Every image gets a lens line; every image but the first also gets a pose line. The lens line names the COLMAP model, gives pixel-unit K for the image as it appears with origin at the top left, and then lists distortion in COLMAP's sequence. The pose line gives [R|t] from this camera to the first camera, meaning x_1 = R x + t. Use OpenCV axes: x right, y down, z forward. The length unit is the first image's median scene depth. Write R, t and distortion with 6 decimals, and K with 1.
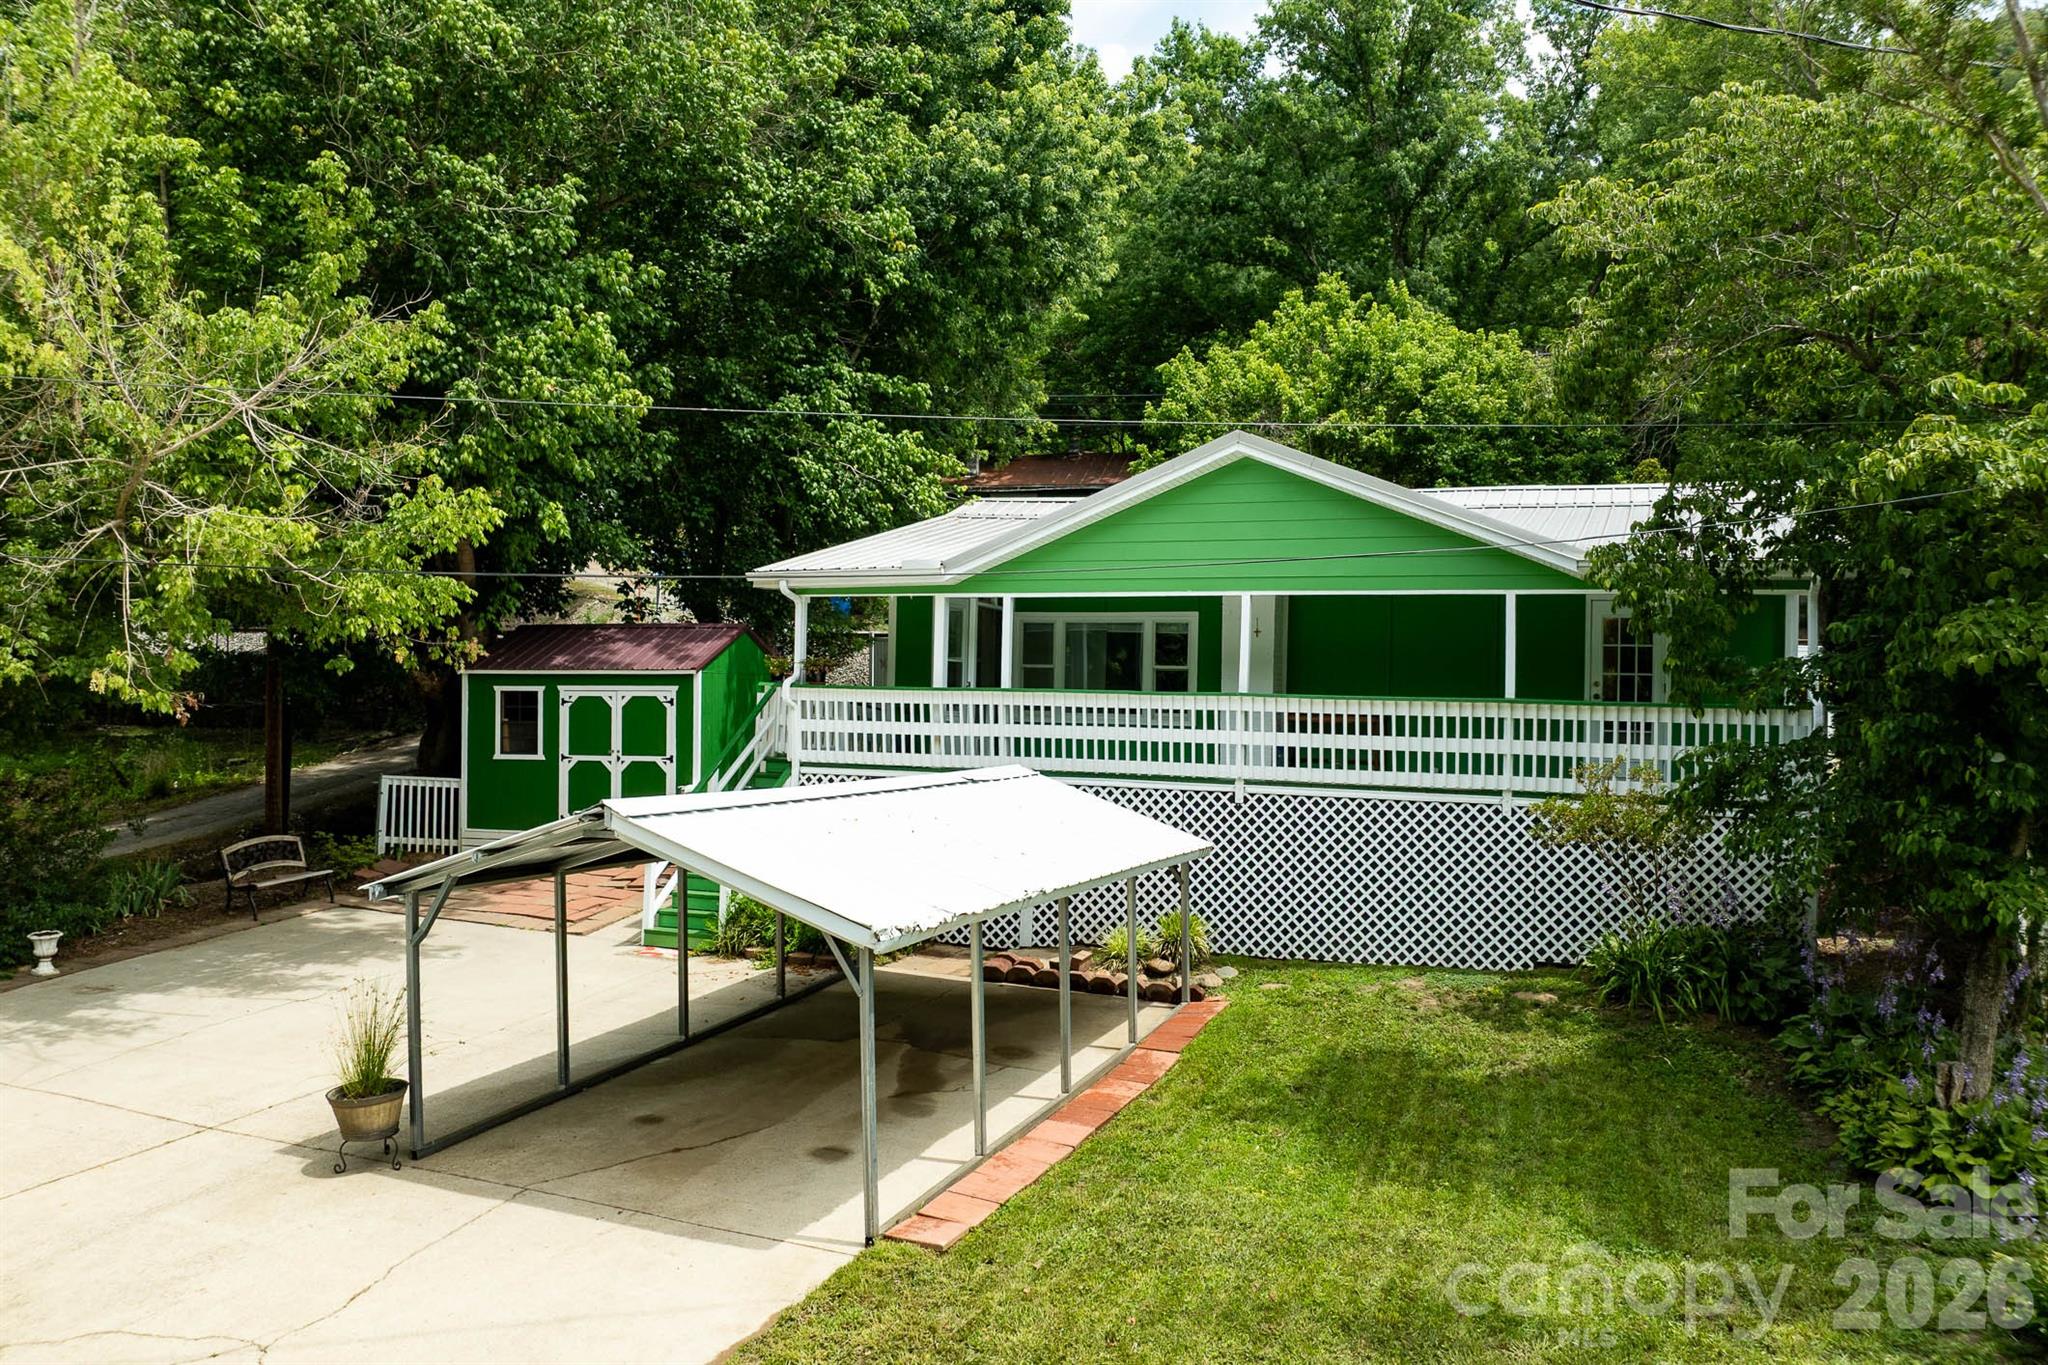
lens RADIAL K [[1518.2, 0, 1024.0], [0, 1518.2, 682.5], [0, 0, 1]] dist [-0.029531, -0.003314]
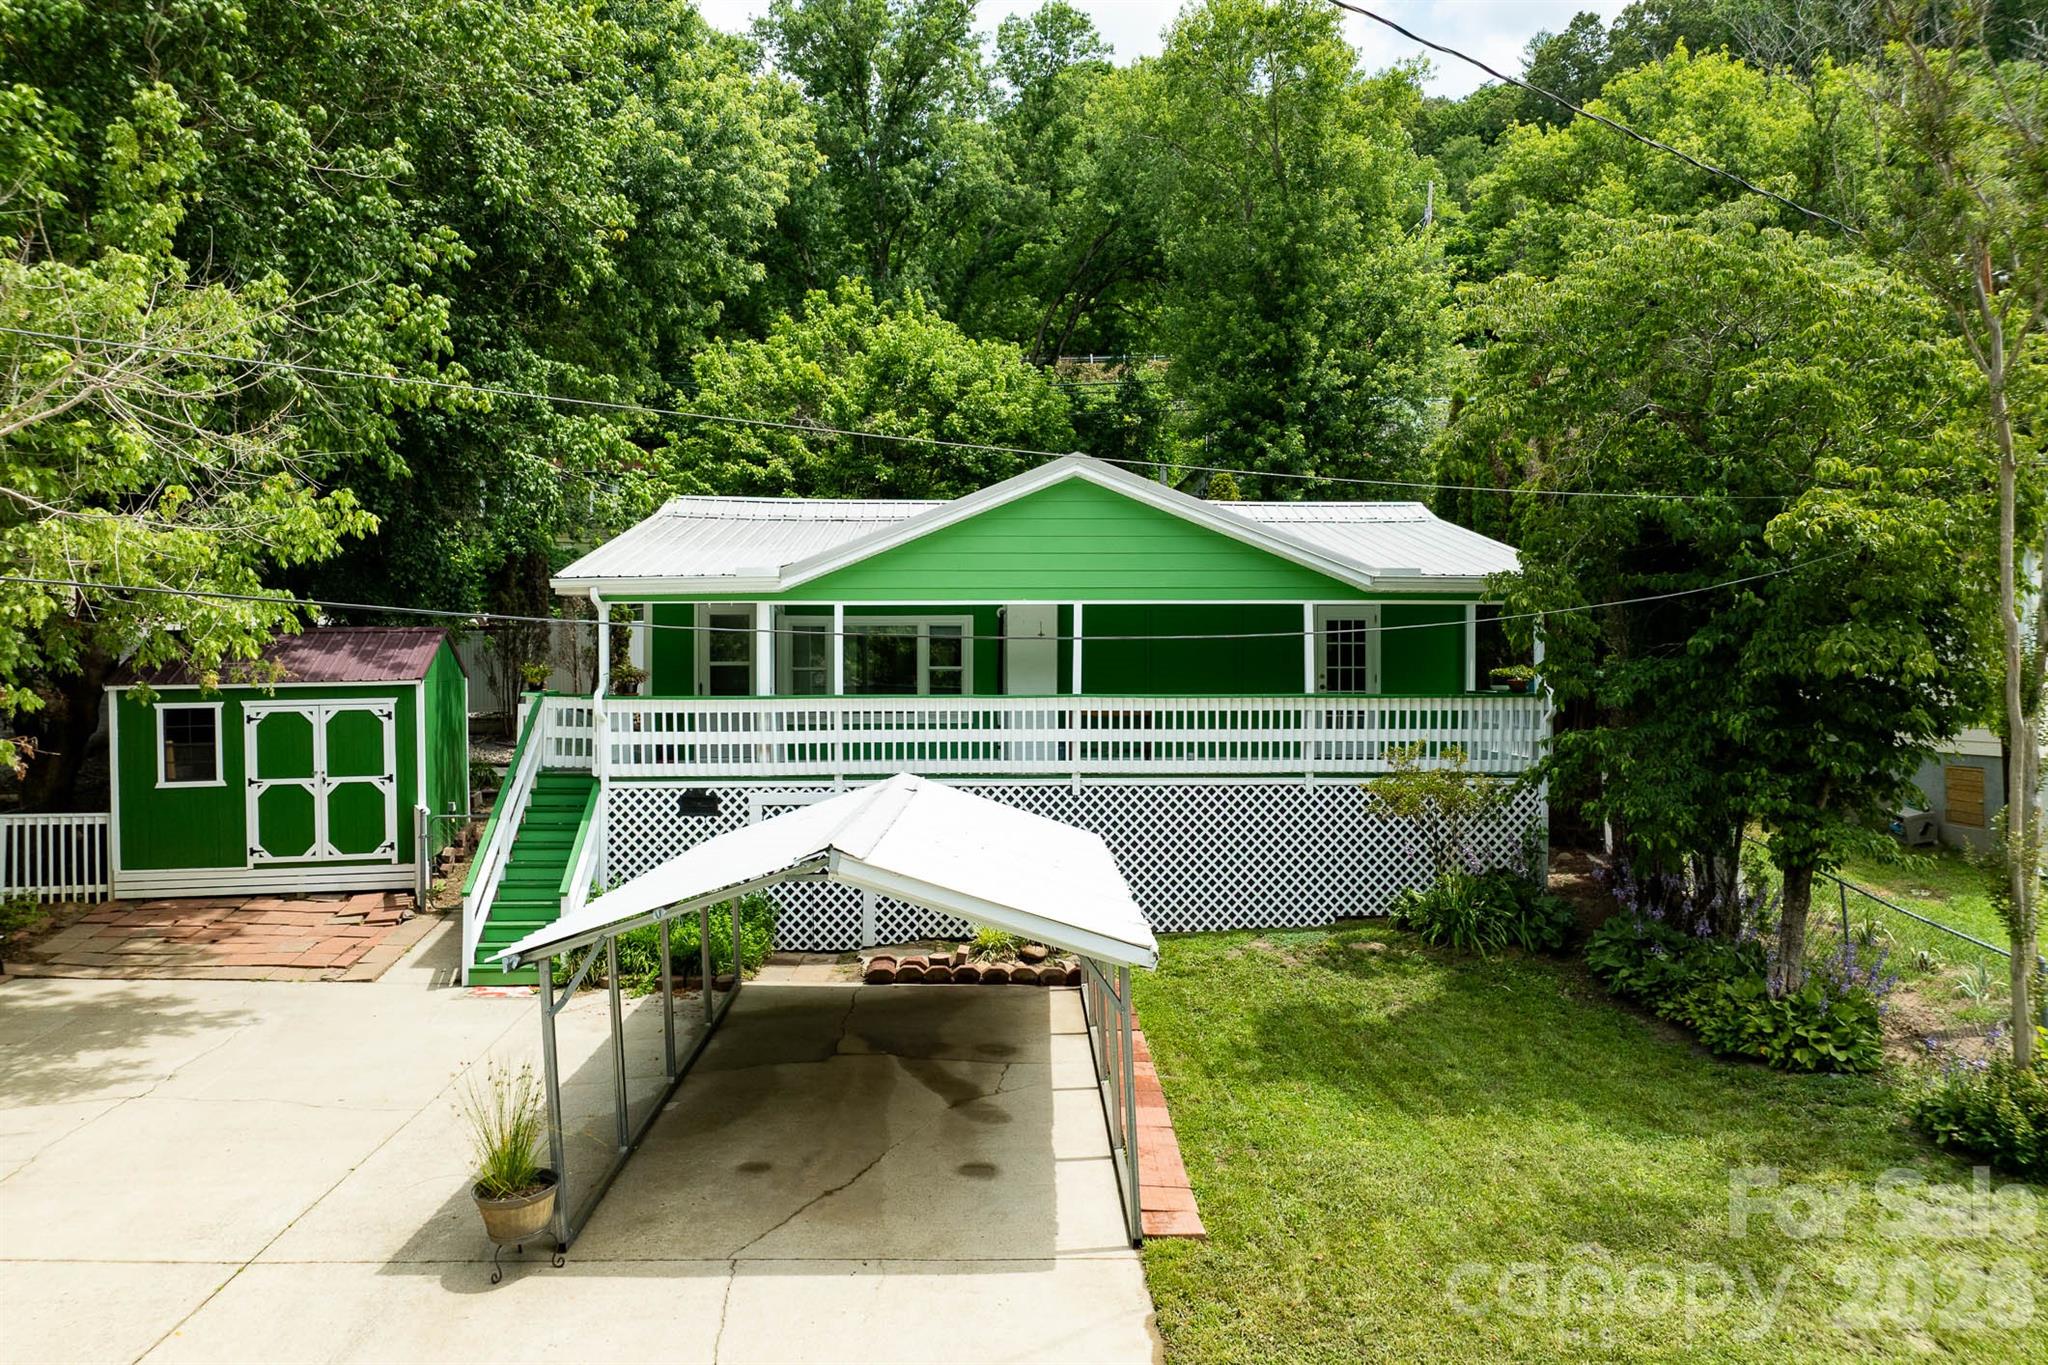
lens RADIAL K [[1469.6, 0, 1017.4], [0, 1469.6, 668.2], [0, 0, 1]] dist [-0.032801, -0.003970]
pose [[0.909568, -0.022599, 0.414939, -0.351465], [0.018813, 0.999736, 0.013212, -0.027893], [-0.415128, -0.004211, 0.909753, 0.063238]]
